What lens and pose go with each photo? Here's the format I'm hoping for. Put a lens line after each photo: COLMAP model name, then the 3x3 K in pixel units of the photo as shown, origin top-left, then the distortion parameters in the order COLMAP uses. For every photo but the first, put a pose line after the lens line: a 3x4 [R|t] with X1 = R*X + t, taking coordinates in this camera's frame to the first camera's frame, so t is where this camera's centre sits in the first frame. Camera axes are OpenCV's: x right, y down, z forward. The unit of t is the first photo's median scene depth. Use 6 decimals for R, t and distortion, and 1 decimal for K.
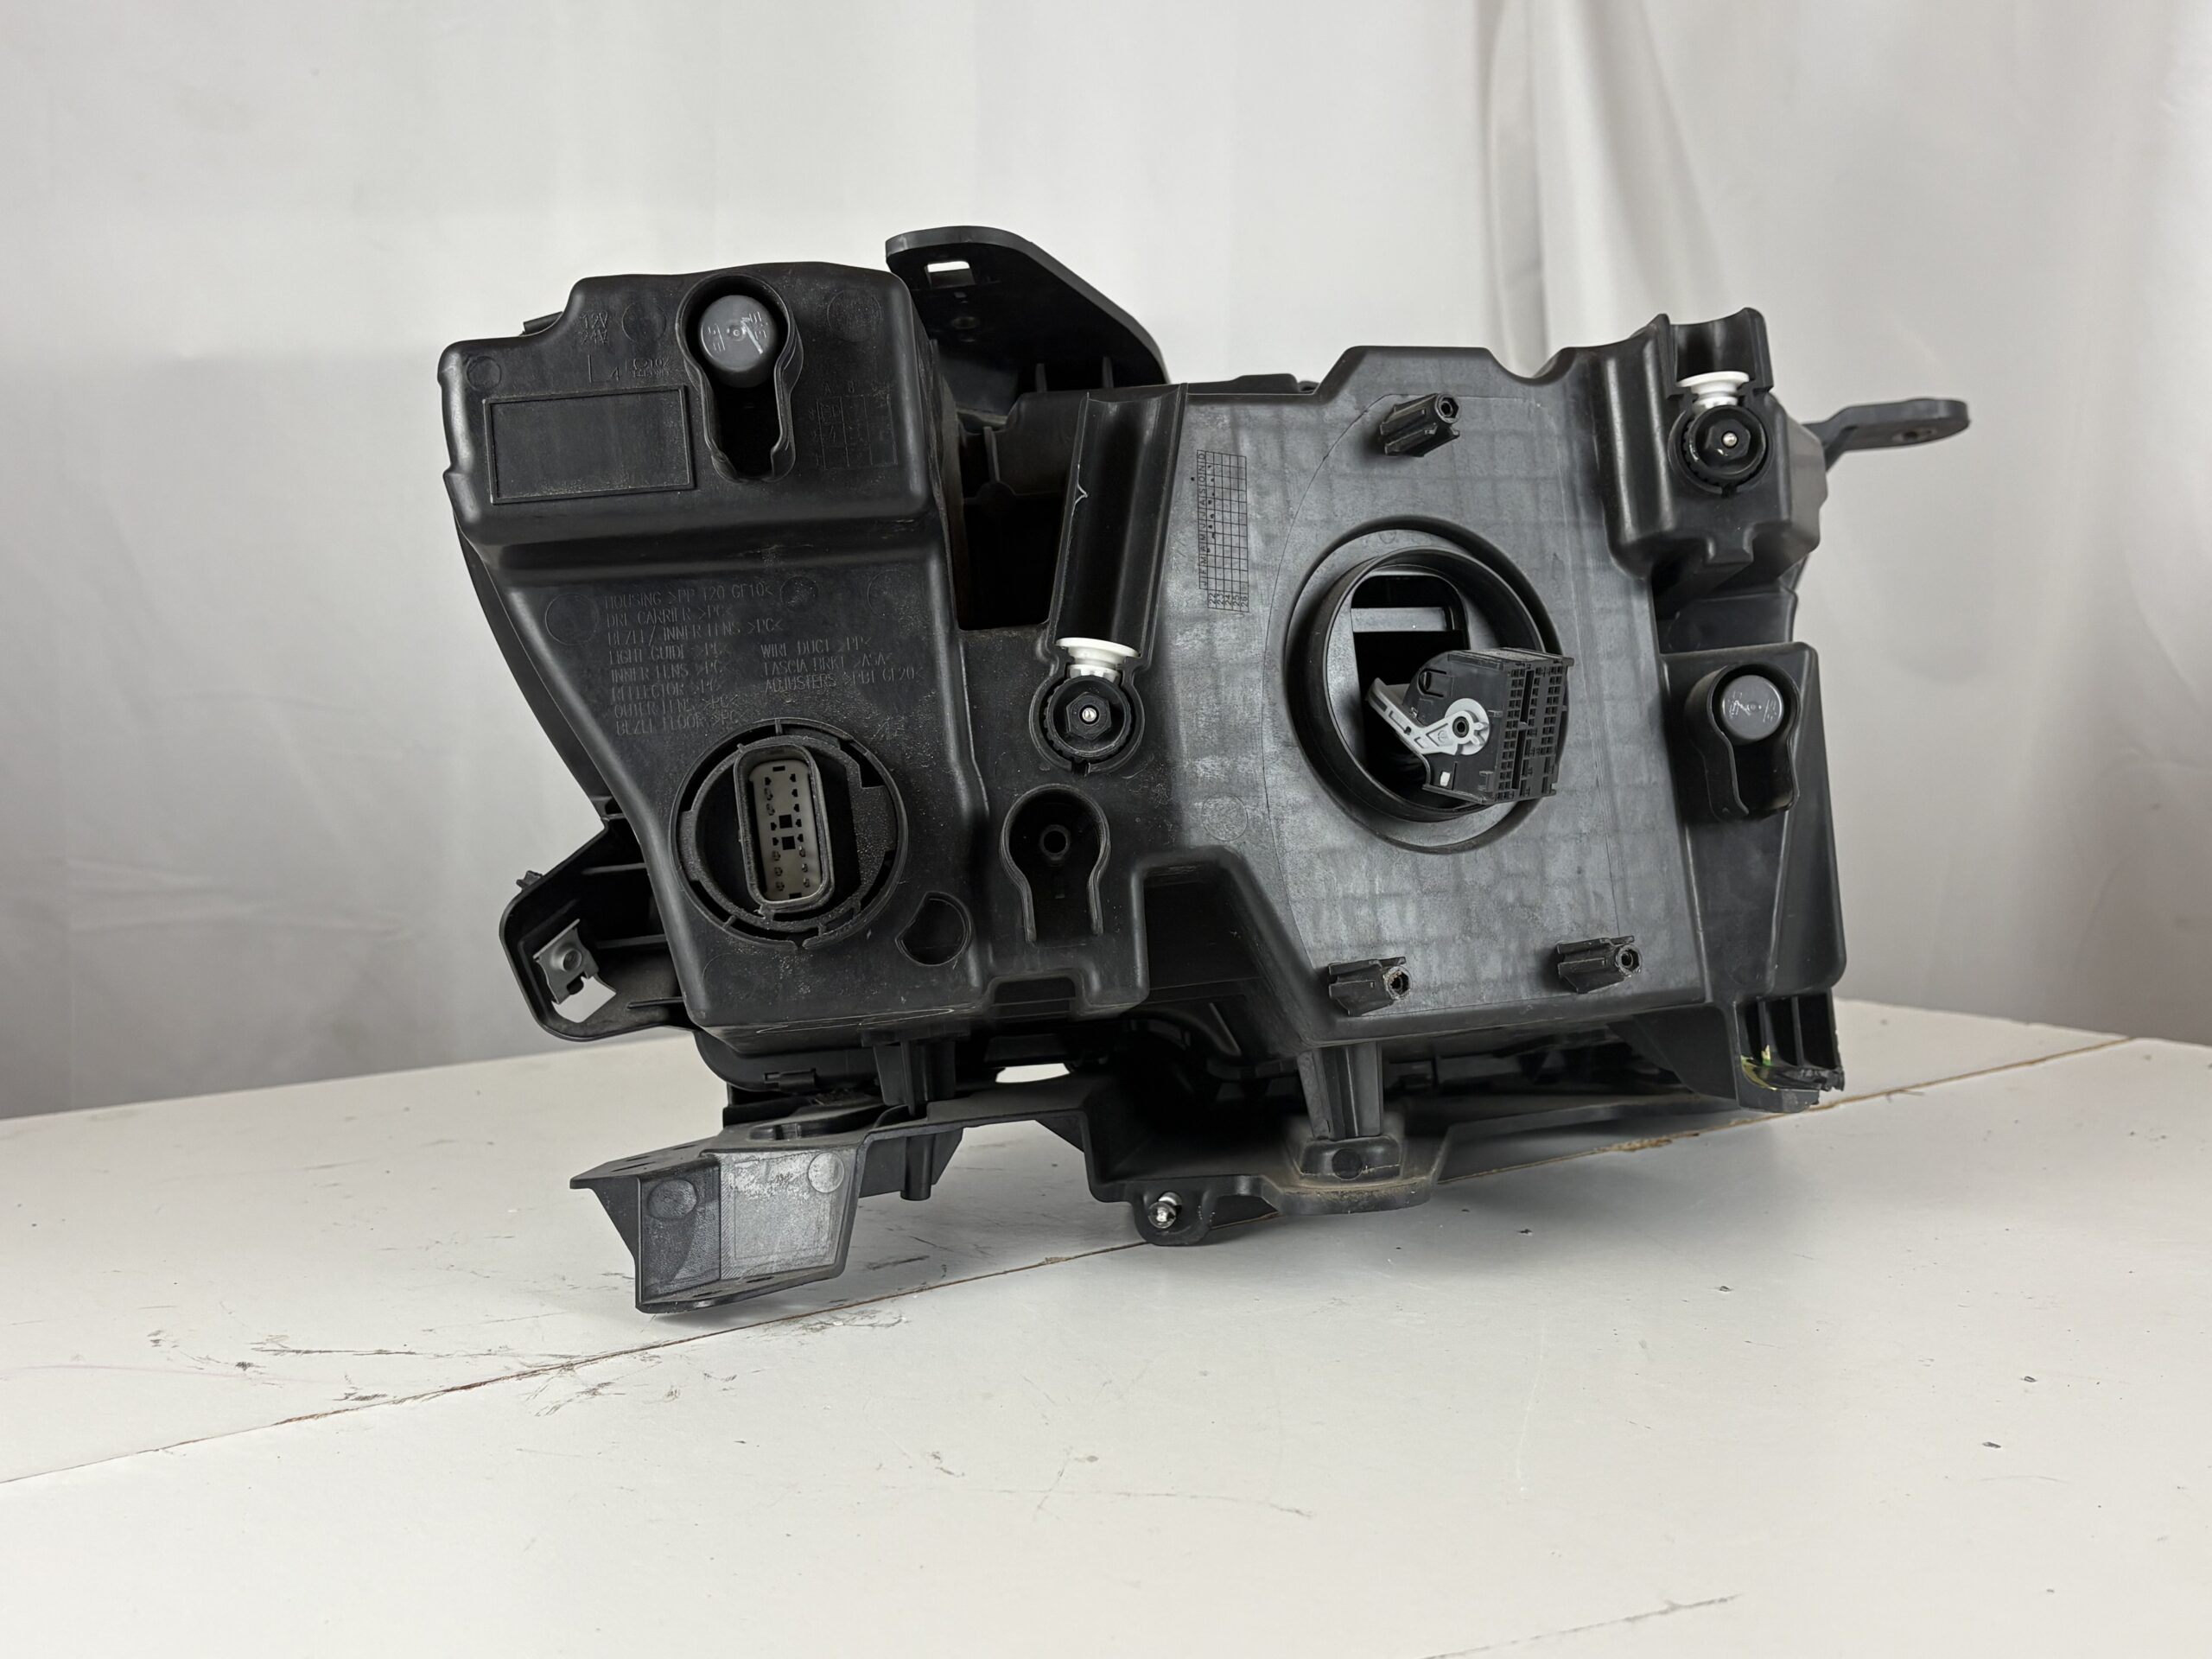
lens RADIAL K [[2272.0, 0, 1154.8], [0, 2272.0, 847.7], [0, 0, 1]] dist [0.069676, 0.000000]
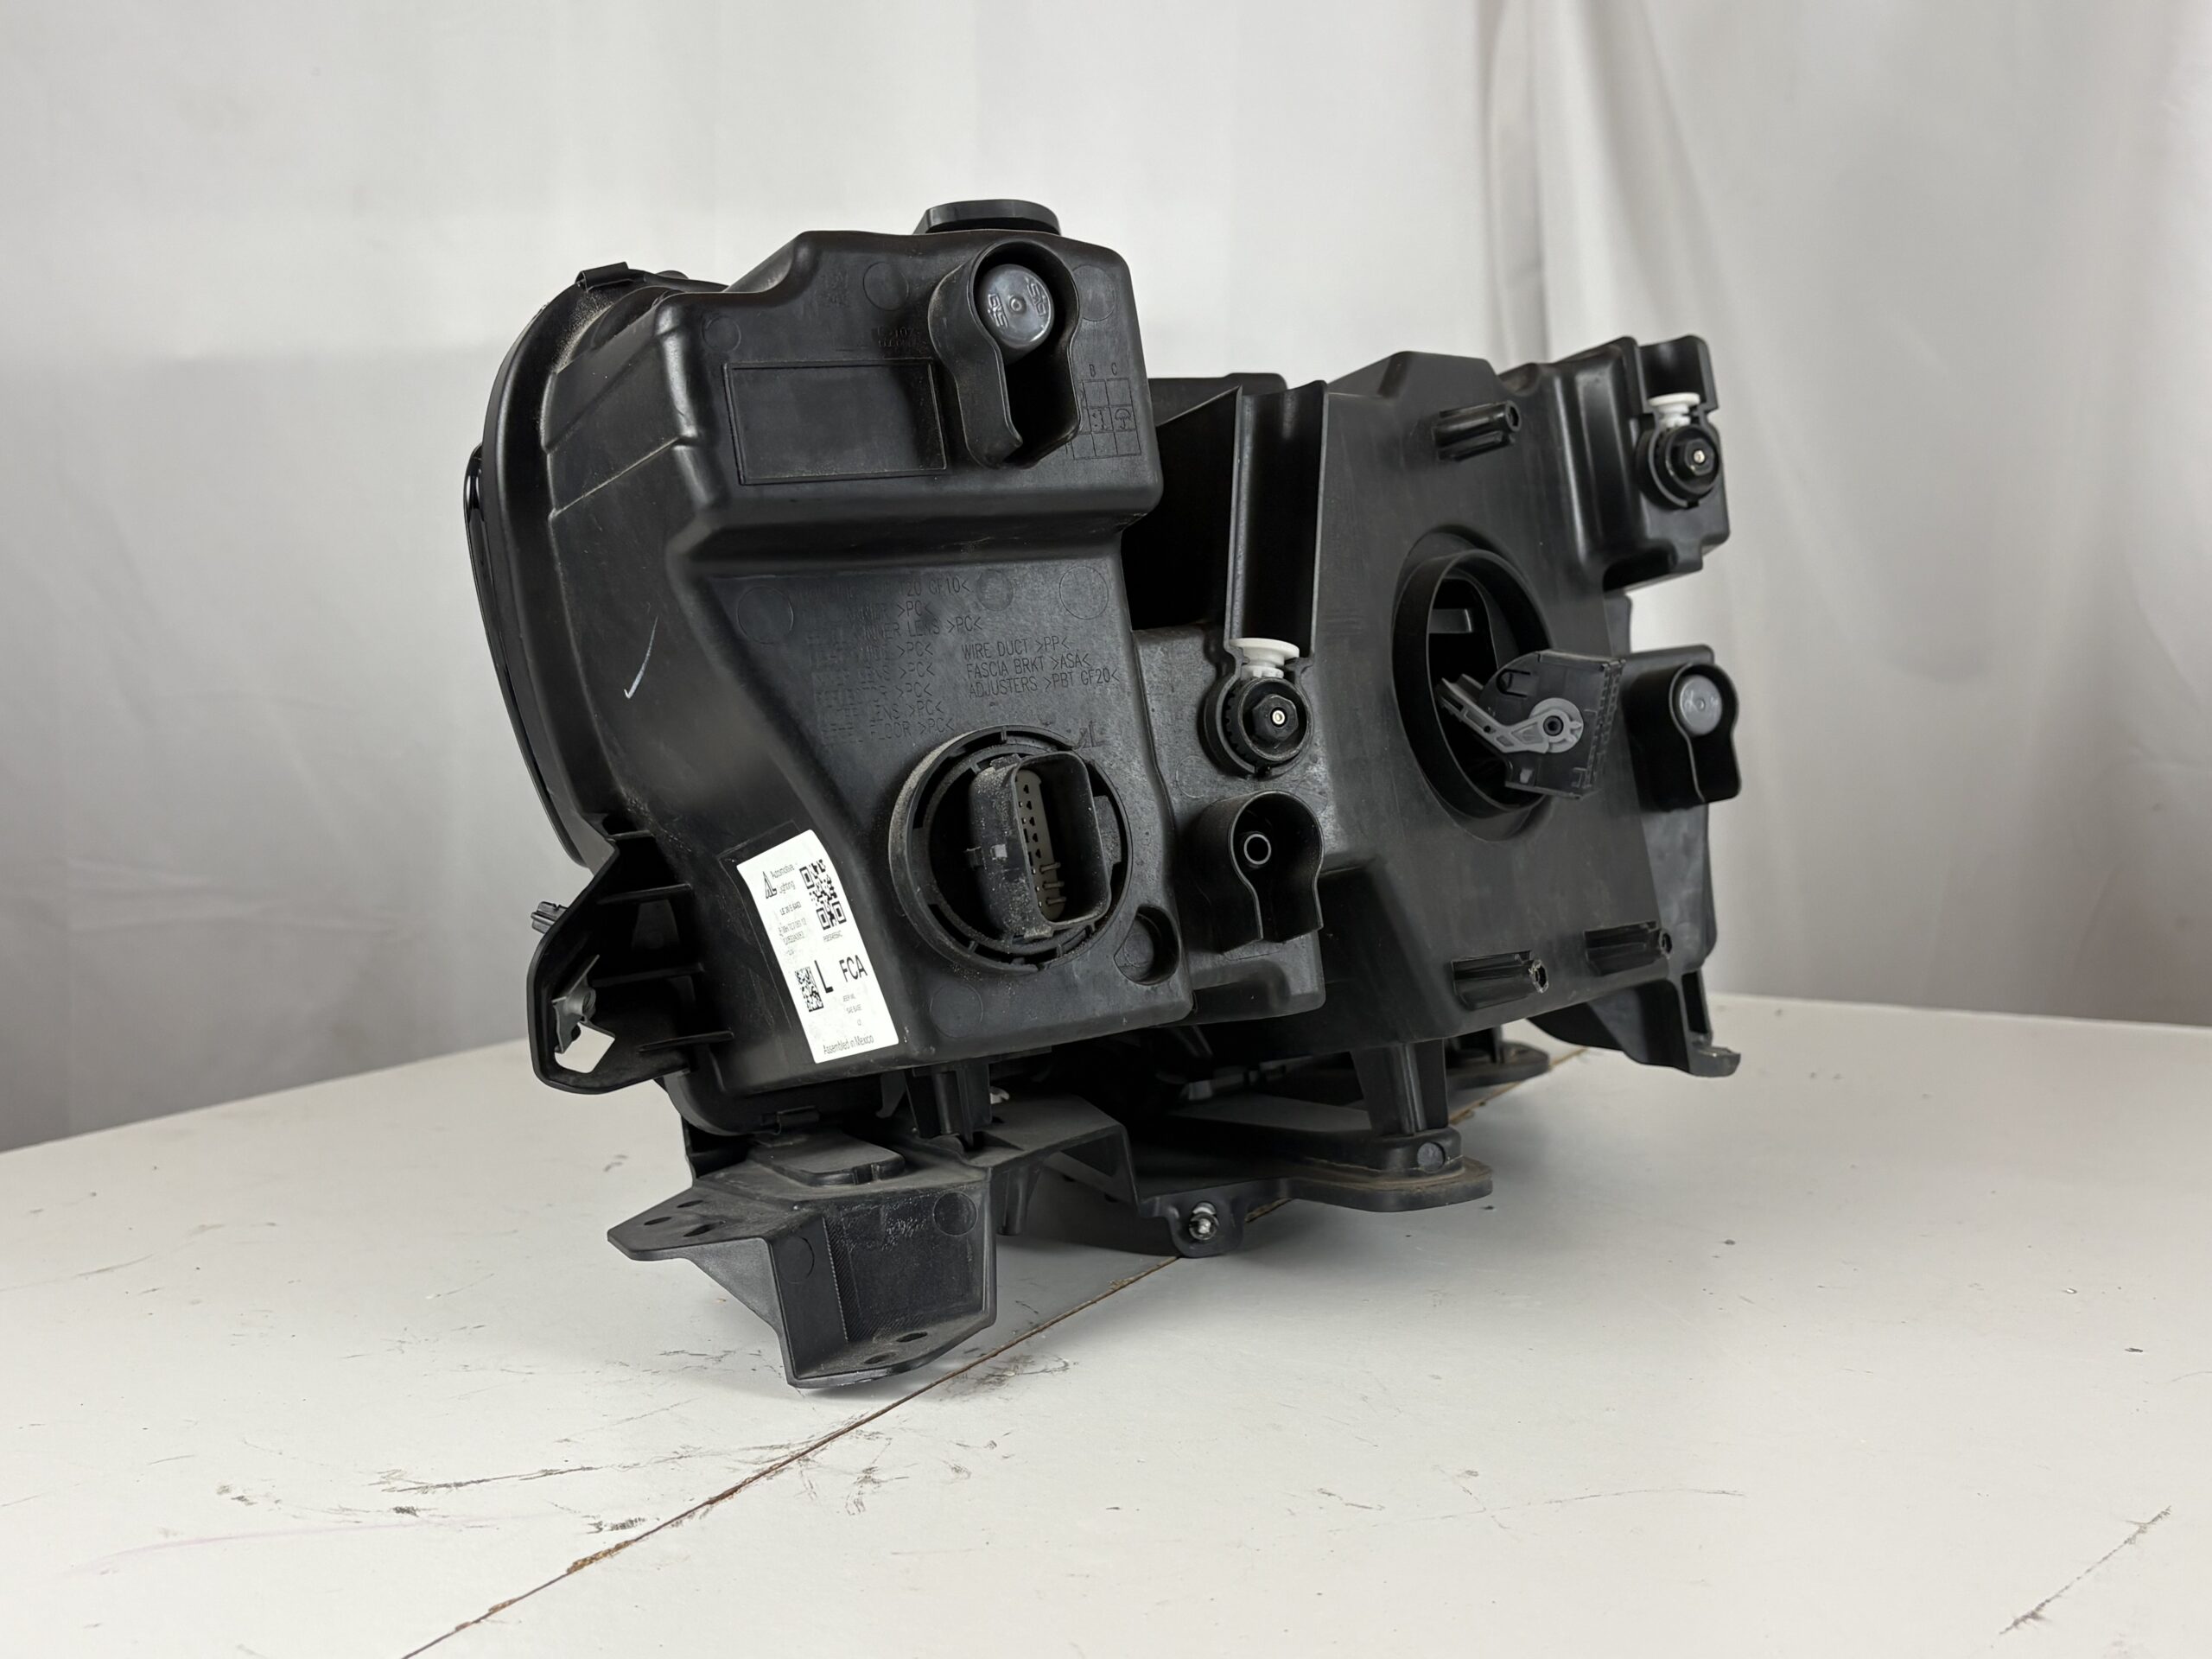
lens RADIAL K [[2272.0, 0, 1097.8], [0, 2272.0, 847.9], [0, 0, 1]] dist [0.069676, 0.000000]
pose [[0.914960, -0.032300, 0.402249, -0.464849], [0.030946, 0.999472, 0.009865, -0.013761], [-0.402356, 0.003422, 0.915477, 0.131061]]
